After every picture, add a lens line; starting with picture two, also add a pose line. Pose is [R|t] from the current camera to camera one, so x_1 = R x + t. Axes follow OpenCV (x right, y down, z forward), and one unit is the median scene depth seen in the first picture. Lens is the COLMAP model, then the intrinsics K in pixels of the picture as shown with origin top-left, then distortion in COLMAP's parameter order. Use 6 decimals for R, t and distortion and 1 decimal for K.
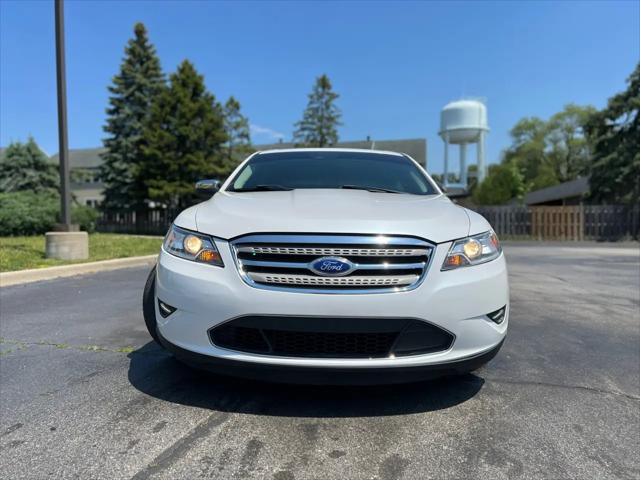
lens RADIAL K [[481.2, 0, 317.9], [0, 481.2, 241.6], [0, 0, 1]] dist [0.062143, -0.066251]
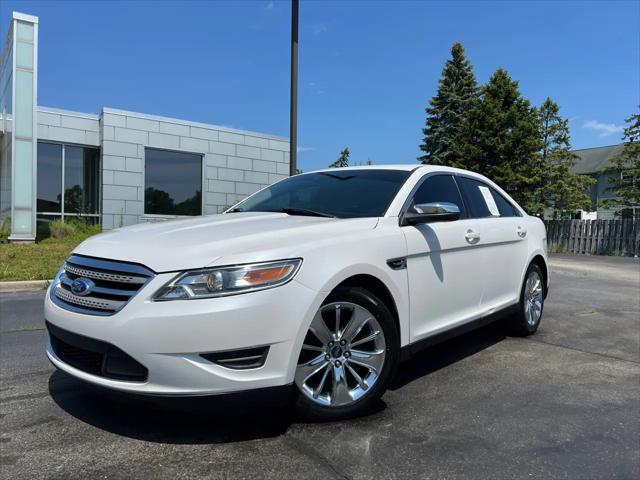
lens RADIAL K [[481.2, 0, 320.8], [0, 481.2, 236.1], [0, 0, 1]] dist [0.062143, -0.066251]
pose [[0.769011, 0.025307, -0.638734, 0.093889], [-0.047368, 0.998725, -0.017460, -0.005719], [0.637478, 0.043683, 0.769229, 0.036634]]
